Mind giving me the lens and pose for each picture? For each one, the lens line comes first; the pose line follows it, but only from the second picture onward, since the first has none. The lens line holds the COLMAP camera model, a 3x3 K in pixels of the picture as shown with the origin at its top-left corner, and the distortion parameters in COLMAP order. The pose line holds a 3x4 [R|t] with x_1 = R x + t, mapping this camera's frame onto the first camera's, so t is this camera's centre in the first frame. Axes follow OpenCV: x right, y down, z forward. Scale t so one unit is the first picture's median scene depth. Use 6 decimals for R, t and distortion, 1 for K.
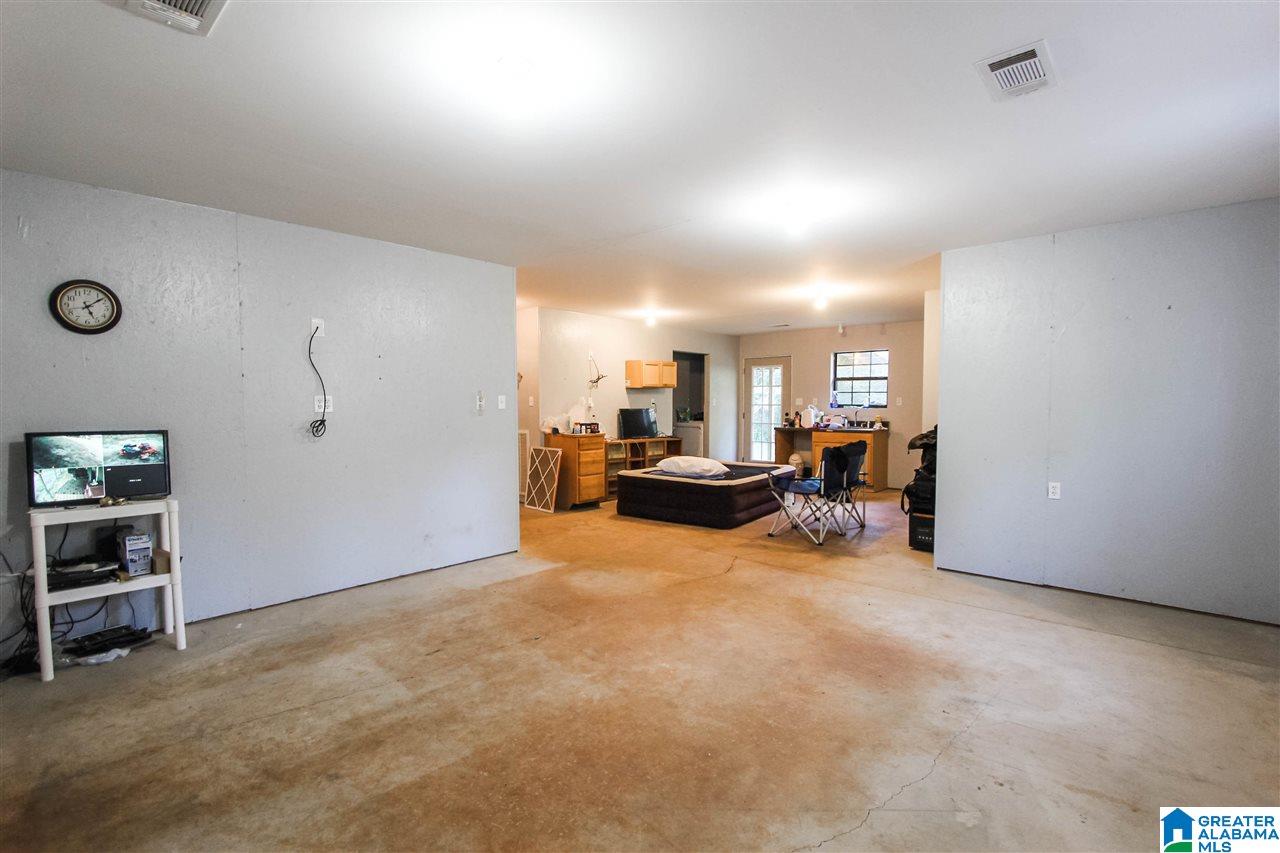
lens RADIAL K [[589.9, 0, 636.7], [0, 589.9, 426.8], [0, 0, 1]] dist [-0.019437, 0.000974]
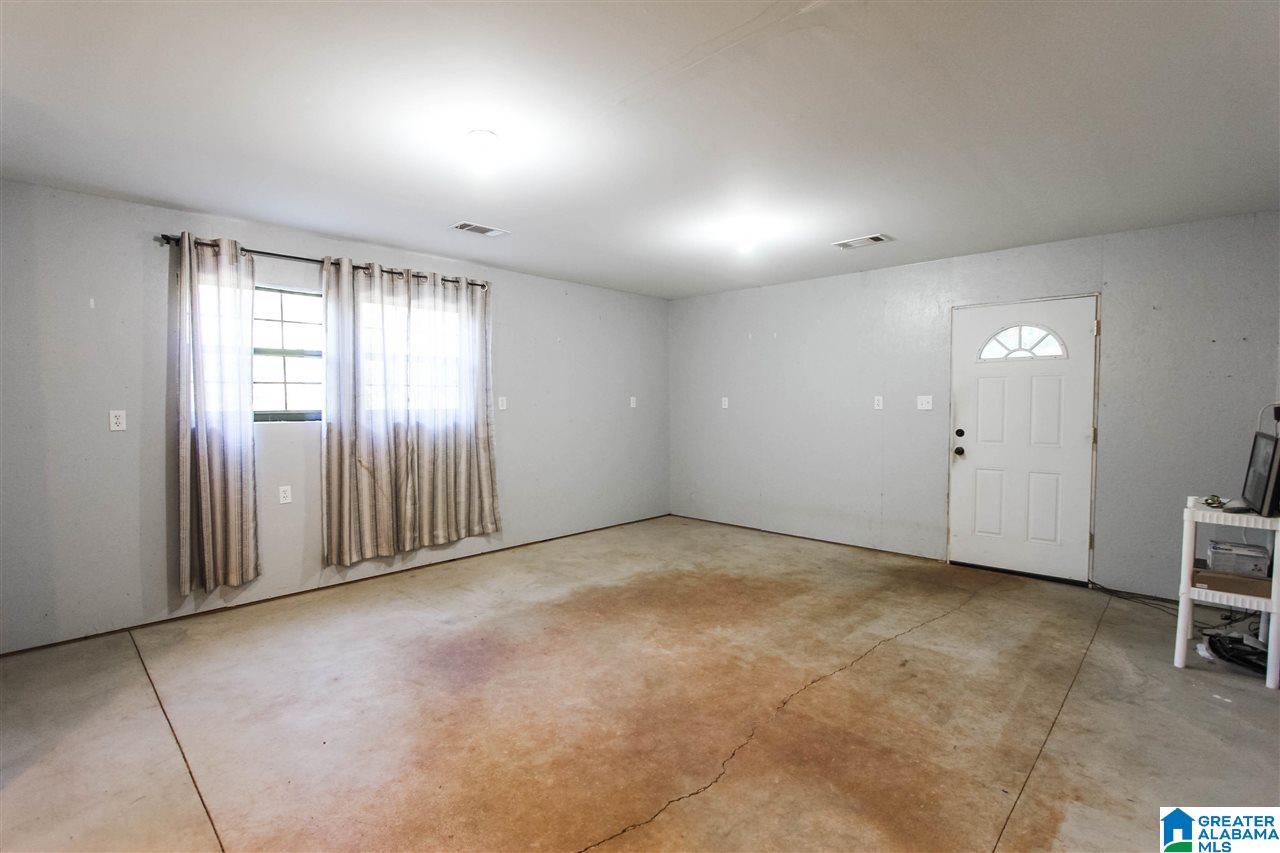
lens RADIAL K [[589.9, 0, 636.7], [0, 589.9, 426.8], [0, 0, 1]] dist [-0.019437, 0.000974]
pose [[-0.999832, 0.002709, 0.018154, 0.078082], [0.004342, 0.995887, 0.090505, -0.094840], [-0.017834, 0.090568, -0.995731, 1.955465]]
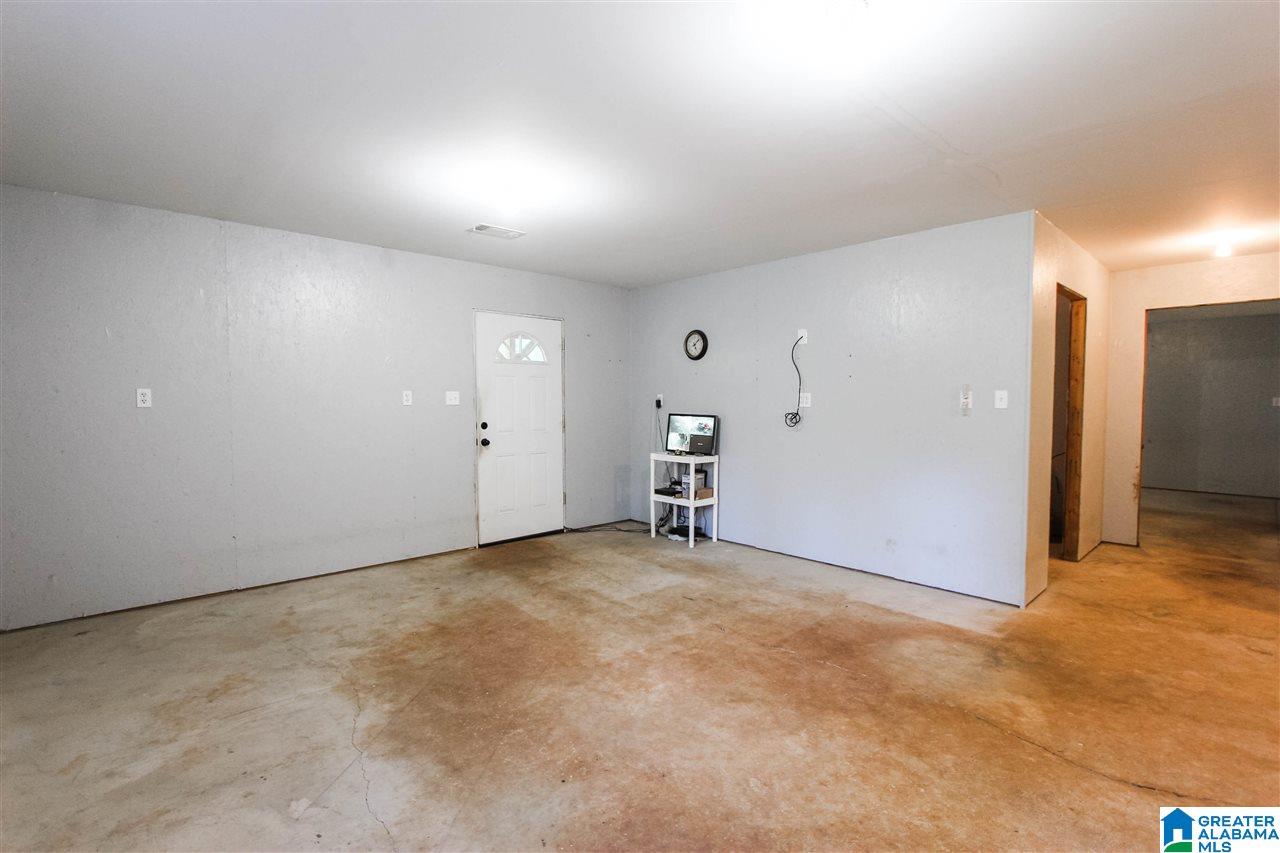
lens RADIAL K [[589.9, 0, 636.7], [0, 589.9, 426.8], [0, 0, 1]] dist [-0.019437, 0.000974]
pose [[-0.080473, 0.045619, -0.995712, 0.900968], [-0.045693, 0.997733, 0.049404, -0.036308], [0.995709, 0.049472, -0.078206, 0.980223]]
